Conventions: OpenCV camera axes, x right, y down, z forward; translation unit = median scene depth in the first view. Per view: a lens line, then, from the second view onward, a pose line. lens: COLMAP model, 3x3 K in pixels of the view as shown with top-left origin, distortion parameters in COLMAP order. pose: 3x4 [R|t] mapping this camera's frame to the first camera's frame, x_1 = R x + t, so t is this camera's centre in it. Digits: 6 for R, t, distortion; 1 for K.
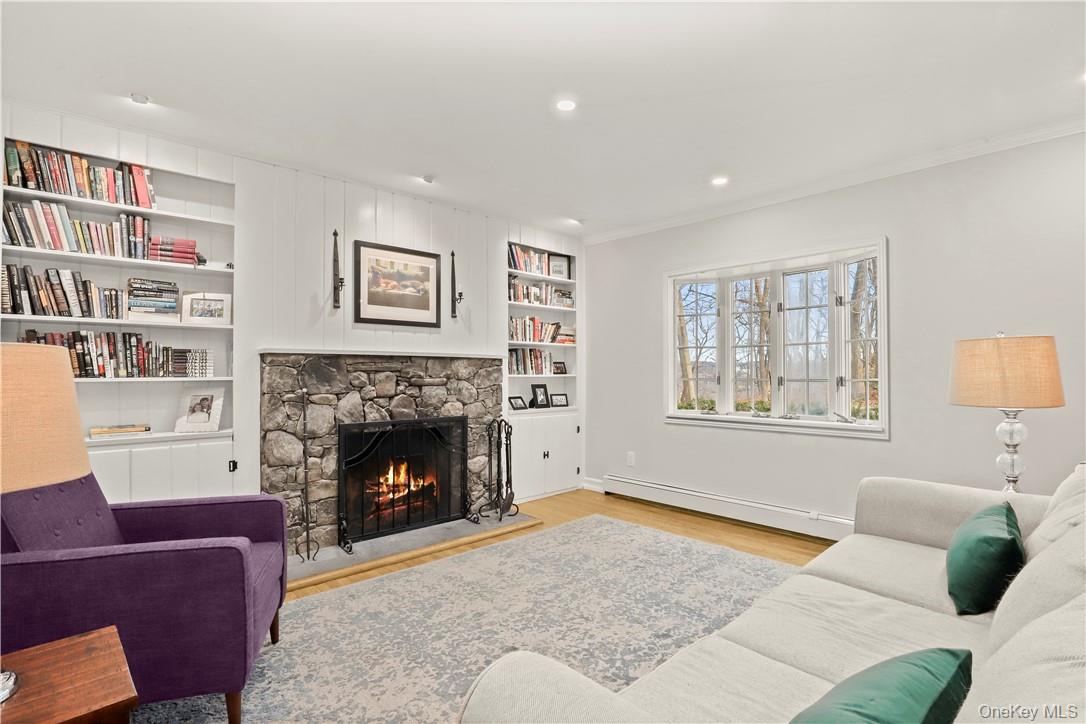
lens RADIAL K [[509.5, 0, 542.9], [0, 509.5, 366.9], [0, 0, 1]] dist [-0.036607, 0.006453]
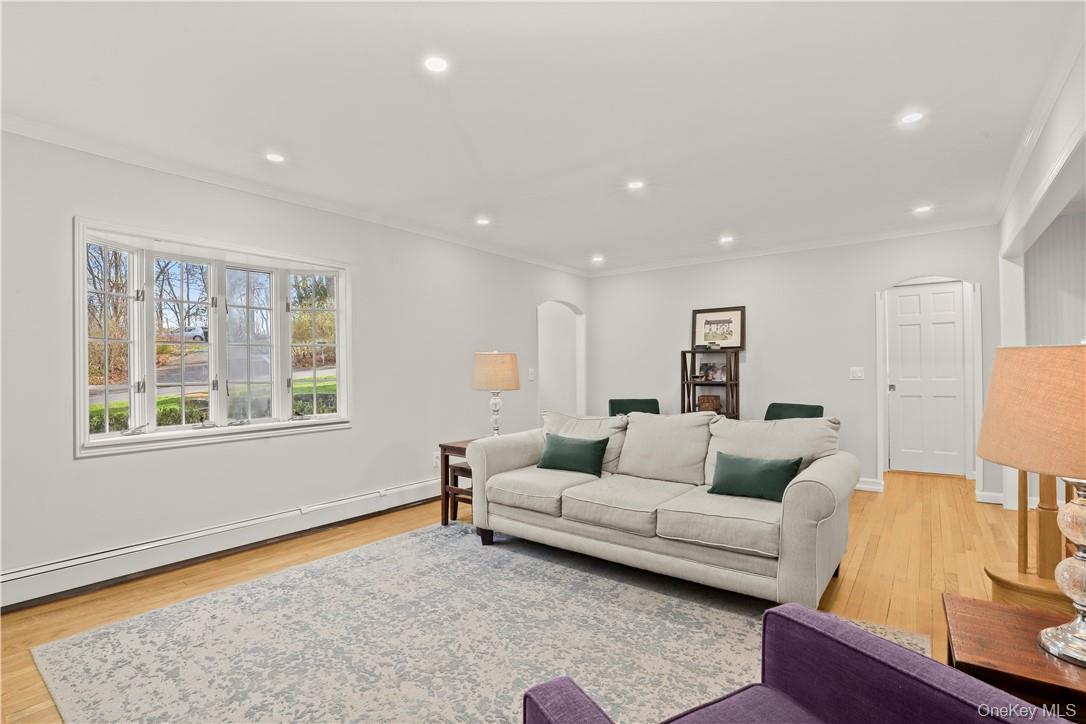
lens RADIAL K [[509.5, 0, 543.8], [0, 509.5, 366.1], [0, 0, 1]] dist [-0.036607, 0.006453]
pose [[-0.170407, 0.010747, 0.985315, -0.636161], [0.001026, 0.999942, -0.010729, 0.006144], [-0.985373, -0.000818, -0.170408, 0.741242]]
